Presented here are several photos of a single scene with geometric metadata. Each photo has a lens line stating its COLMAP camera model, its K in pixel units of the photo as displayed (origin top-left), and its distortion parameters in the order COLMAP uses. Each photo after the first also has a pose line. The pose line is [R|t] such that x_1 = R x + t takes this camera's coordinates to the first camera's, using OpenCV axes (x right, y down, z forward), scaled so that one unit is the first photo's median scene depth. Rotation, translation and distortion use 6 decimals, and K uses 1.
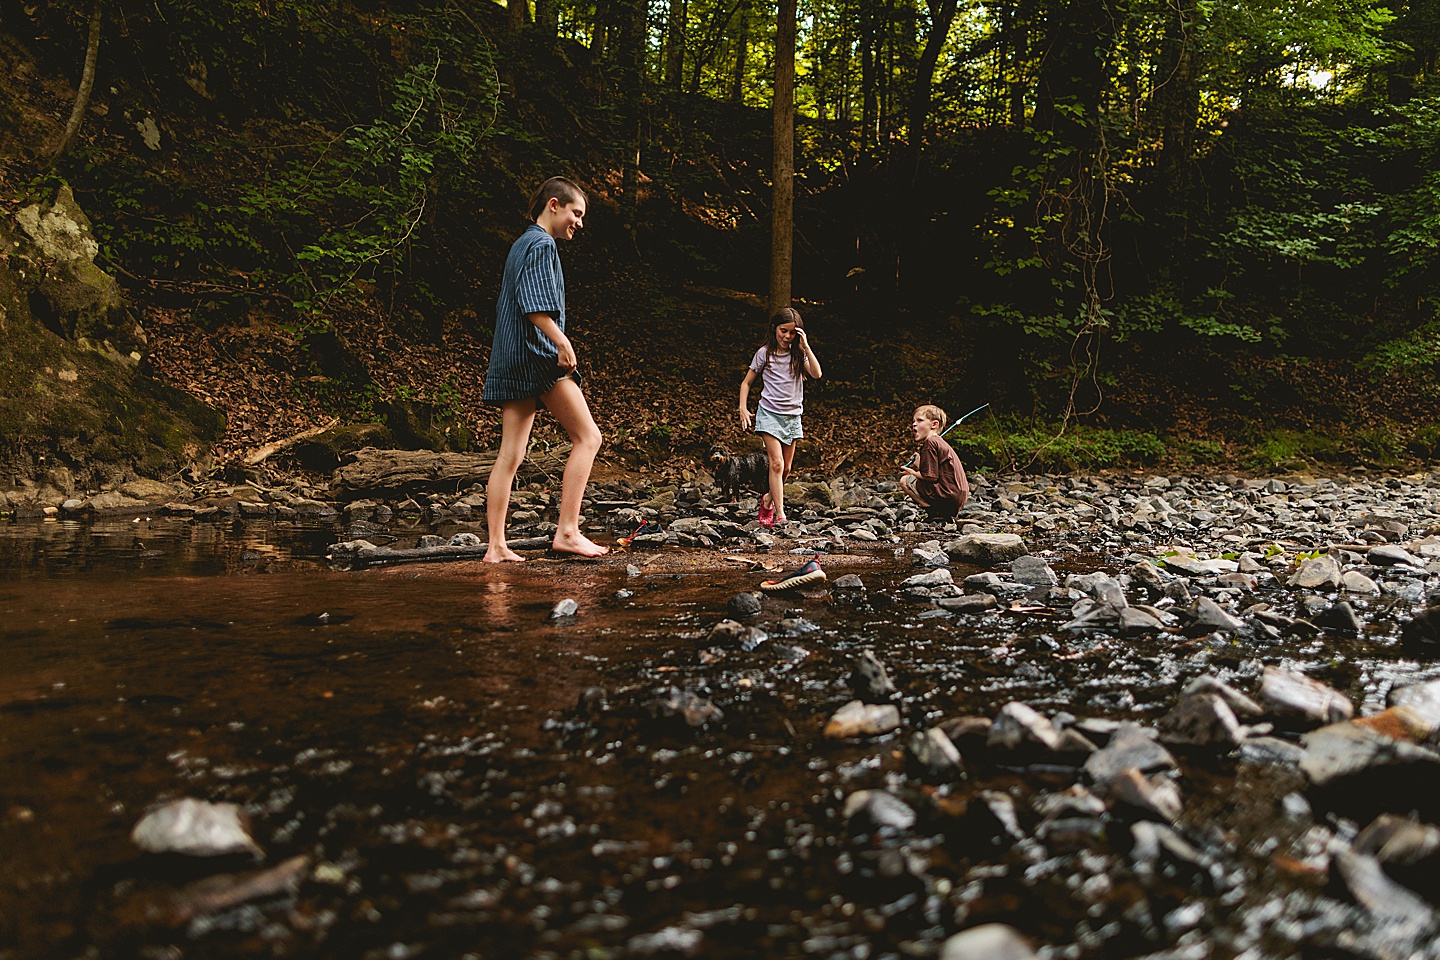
lens RADIAL K [[972.3, 0, 755.2], [0, 972.3, 477.9], [0, 0, 1]] dist [0.007922, -0.002000]
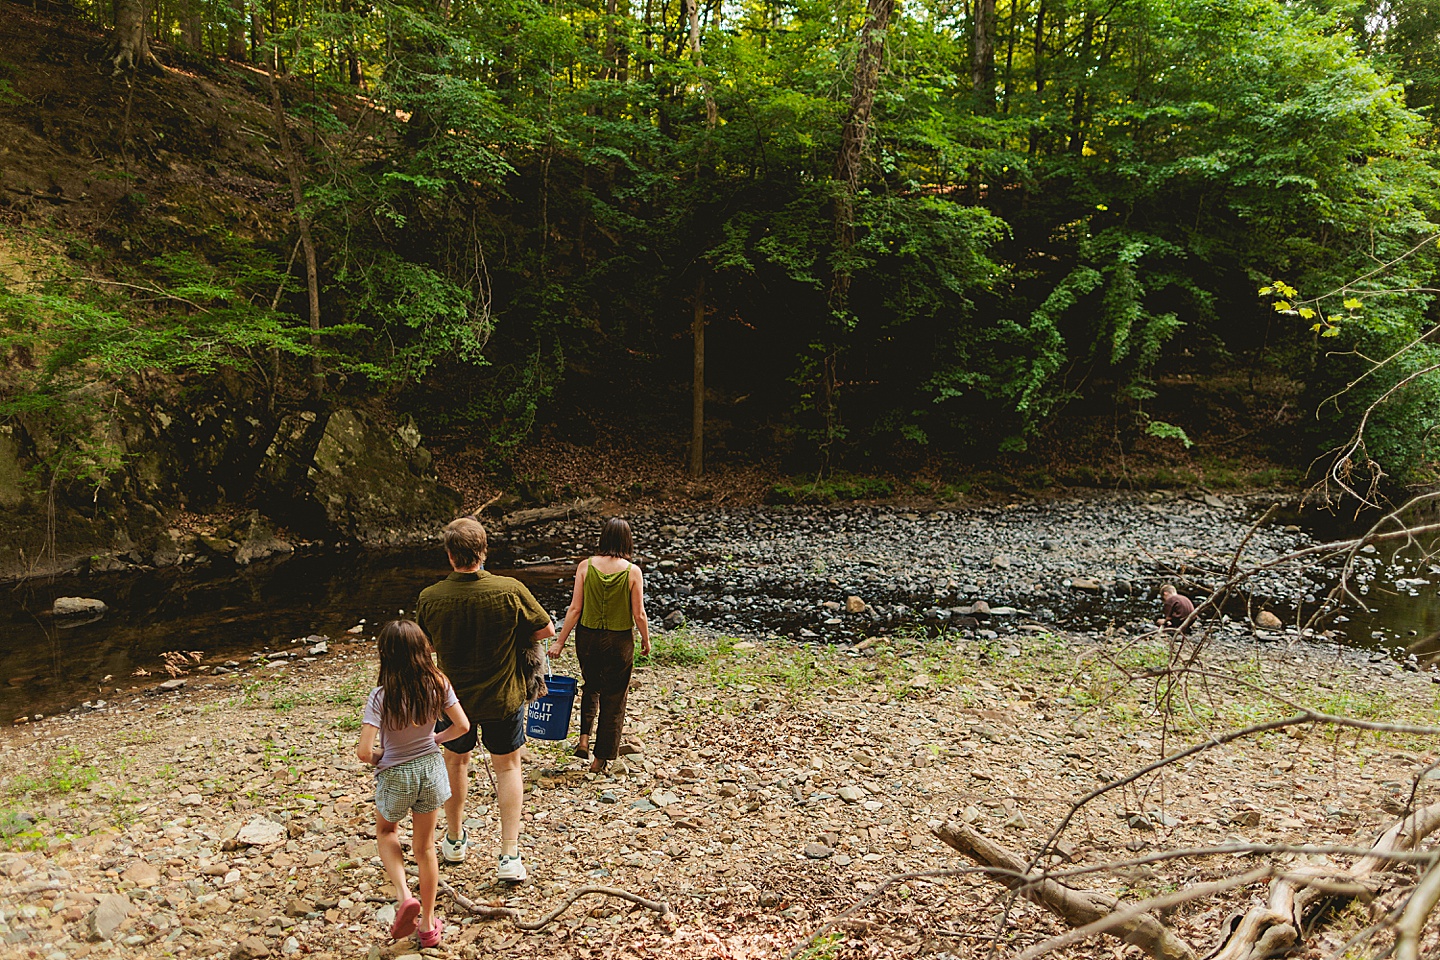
lens RADIAL K [[985.5, 0, 741.1], [0, 985.5, 472.4], [0, 0, 1]] dist [0.006437, -0.003105]
pose [[0.993141, 0.012188, -0.116289, 0.594347], [-0.003531, 0.997225, 0.074360, -0.366862], [0.116872, -0.073439, 0.990428, -1.782133]]
